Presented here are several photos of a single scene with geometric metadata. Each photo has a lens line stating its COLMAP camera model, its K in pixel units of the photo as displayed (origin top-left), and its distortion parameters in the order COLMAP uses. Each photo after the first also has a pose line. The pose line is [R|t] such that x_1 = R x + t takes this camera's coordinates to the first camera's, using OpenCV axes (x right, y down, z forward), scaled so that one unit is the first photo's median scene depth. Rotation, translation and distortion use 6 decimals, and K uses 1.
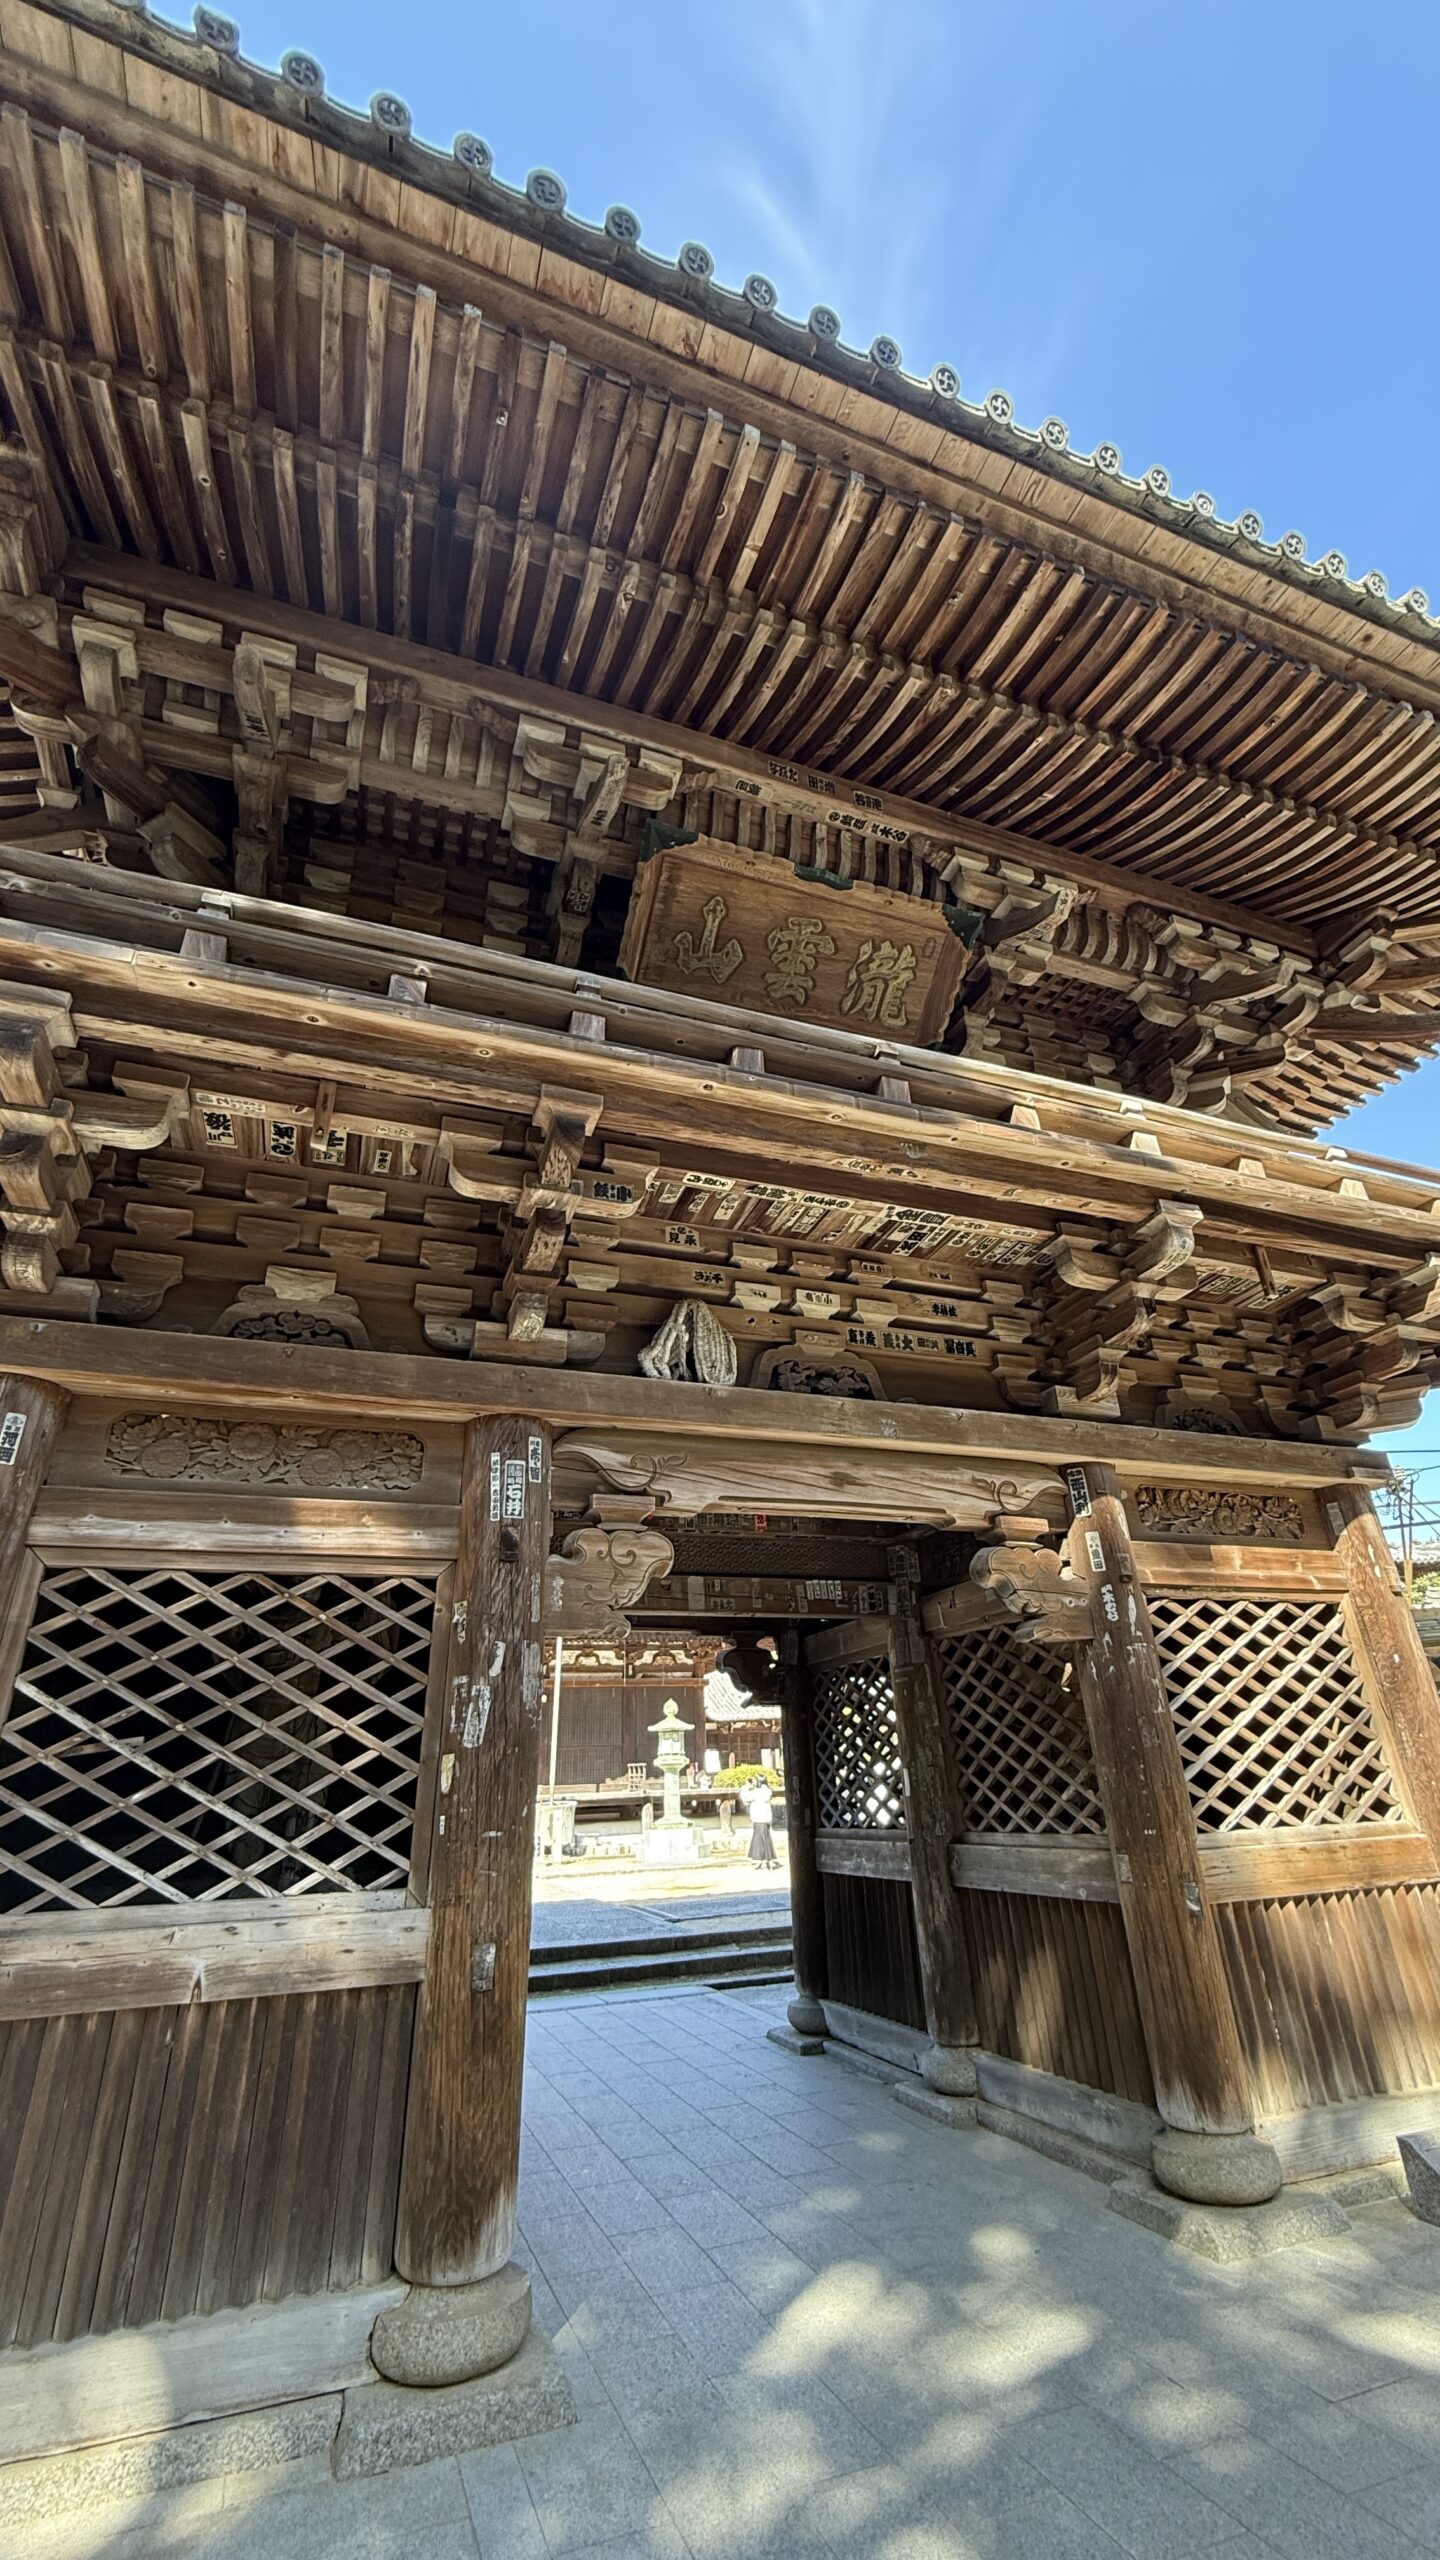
lens RADIAL K [[1032.4, 0, 724.4], [0, 1032.4, 1269.2], [0, 0, 1]] dist [0.000292, 0.000020]
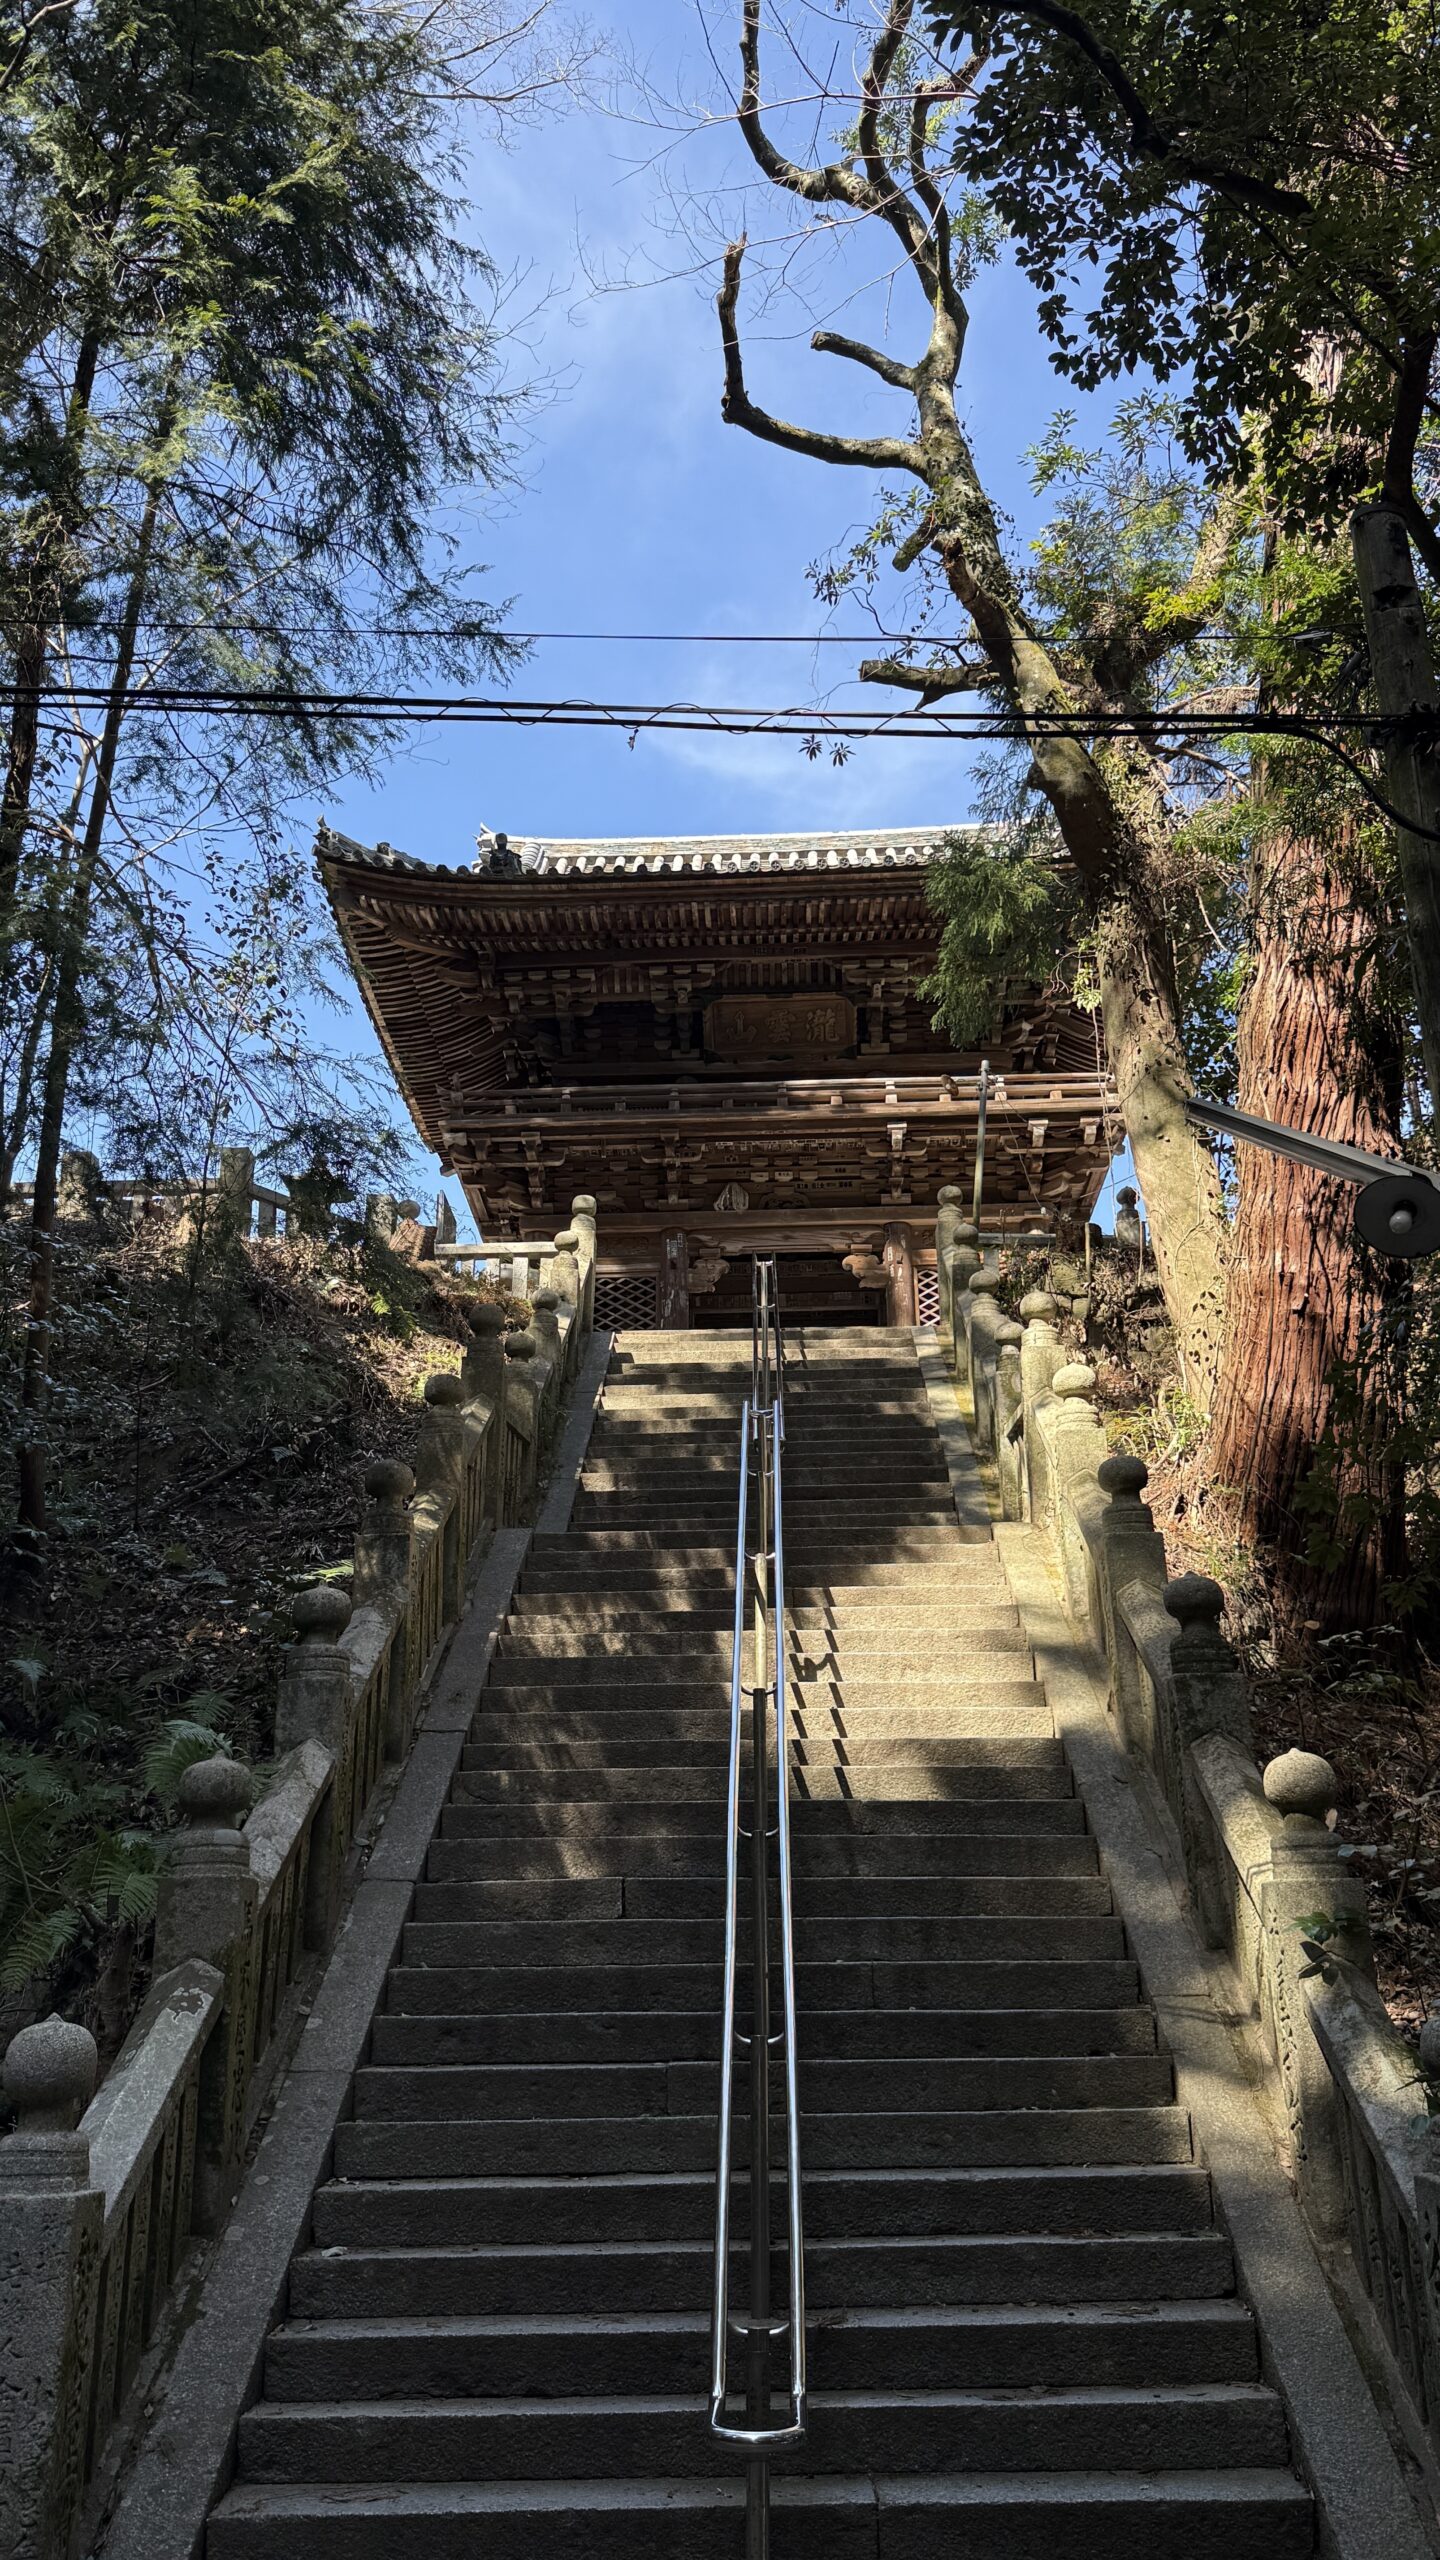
lens RADIAL K [[2006.8, 0, 720.5], [0, 2006.8, 1280.0], [0, 0, 1]] dist [0.000640, 0.000005]
pose [[0.926445, -0.115228, -0.358361, 2.031170], [0.155379, 0.984171, 0.085237, -0.195274], [0.342867, -0.134649, 0.929684, -4.506069]]
